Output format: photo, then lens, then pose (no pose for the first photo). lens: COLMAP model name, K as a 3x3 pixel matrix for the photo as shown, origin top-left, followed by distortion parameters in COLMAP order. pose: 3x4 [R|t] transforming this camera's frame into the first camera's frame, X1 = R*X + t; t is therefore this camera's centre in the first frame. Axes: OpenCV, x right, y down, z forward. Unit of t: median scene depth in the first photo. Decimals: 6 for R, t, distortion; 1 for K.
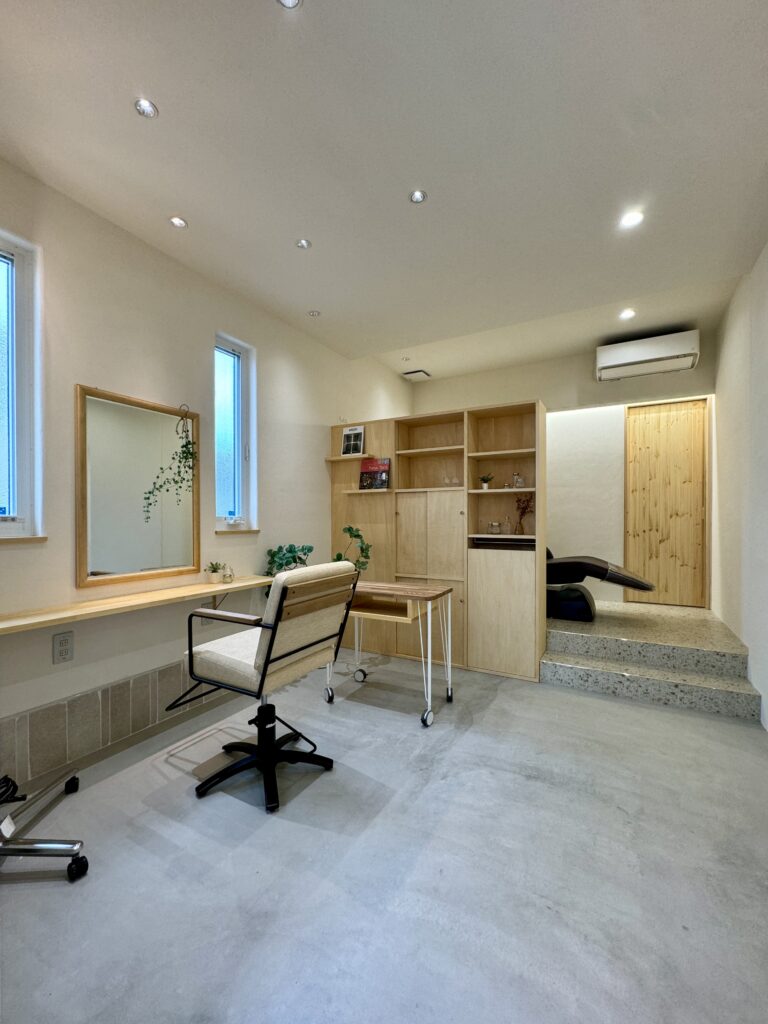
lens RADIAL K [[427.2, 0, 384.0], [0, 427.2, 512.0], [0, 0, 1]] dist [-0.000316, 0.000019]
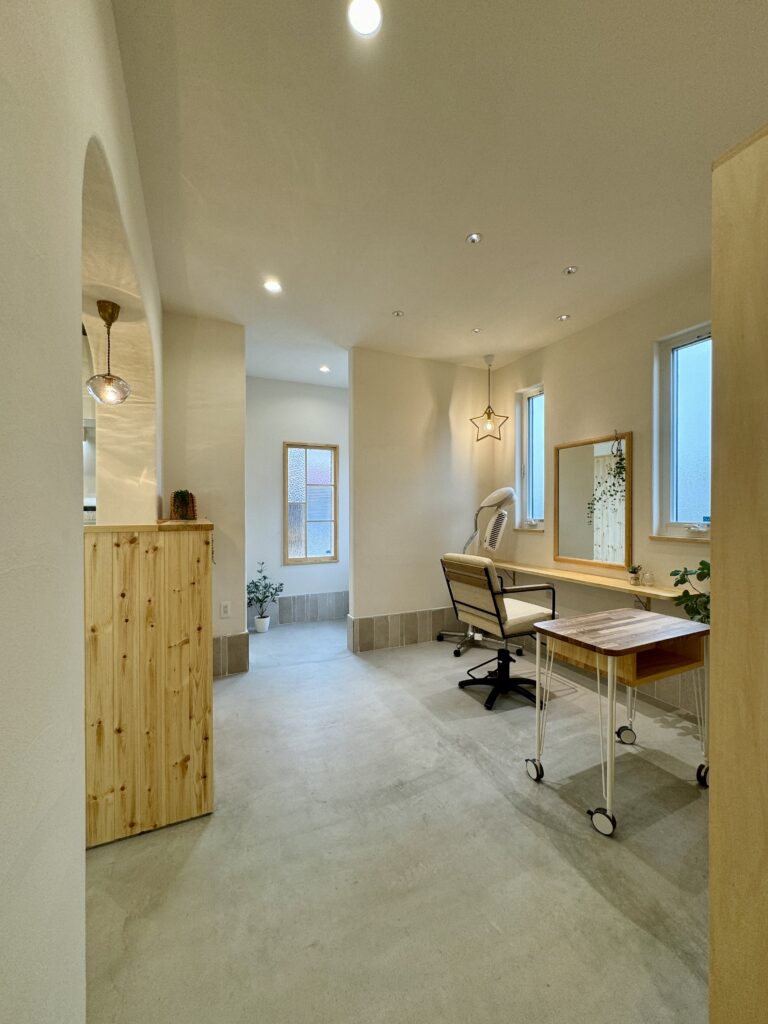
lens RADIAL K [[409.1, 0, 384.0], [0, 409.1, 512.0], [0, 0, 1]] dist [0.001884, 0.000527]
pose [[-0.591879, 0.006315, -0.806002, 0.982383], [0.011756, 0.999931, -0.000799, -0.027013], [0.805941, -0.009949, -0.591912, 1.325069]]
